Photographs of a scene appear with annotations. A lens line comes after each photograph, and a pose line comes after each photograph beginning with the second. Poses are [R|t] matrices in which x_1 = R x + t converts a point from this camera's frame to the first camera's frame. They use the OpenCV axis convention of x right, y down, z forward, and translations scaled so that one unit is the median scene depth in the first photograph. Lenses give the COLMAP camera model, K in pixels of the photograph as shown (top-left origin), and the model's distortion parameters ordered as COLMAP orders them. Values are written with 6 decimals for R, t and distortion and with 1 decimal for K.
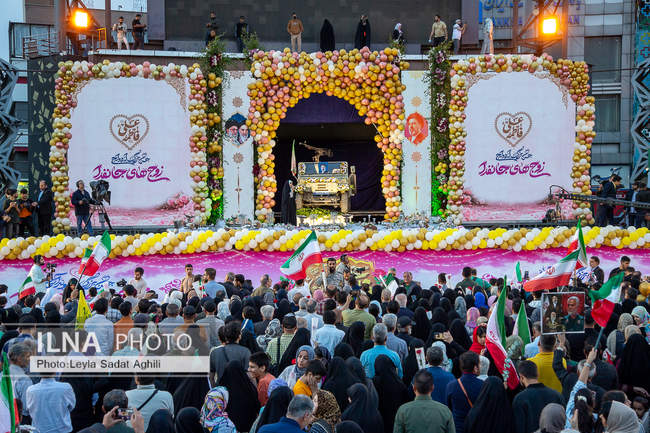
lens RADIAL K [[828.1, 0, 325.0], [0, 828.1, 216.5], [0, 0, 1]] dist [0.207895, 0.022409]
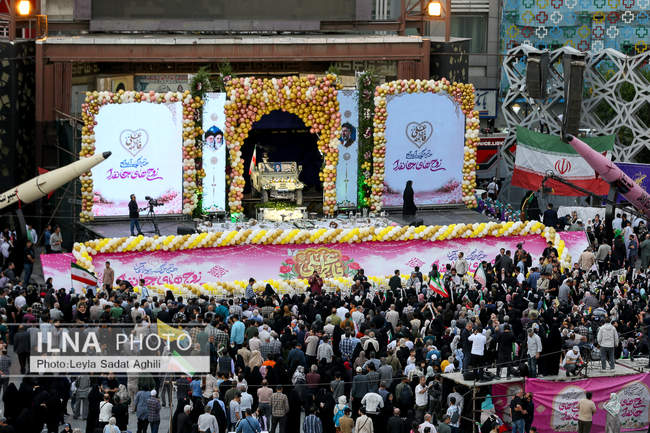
lens RADIAL K [[828.1, 0, 325.0], [0, 828.1, 216.5], [0, 0, 1]] dist [0.207895, 0.022409]
pose [[0.990198, -0.000470, 0.139670, -0.112817], [-0.007372, 0.998424, 0.055627, -0.056083], [-0.139476, -0.056111, 0.988634, -0.290891]]
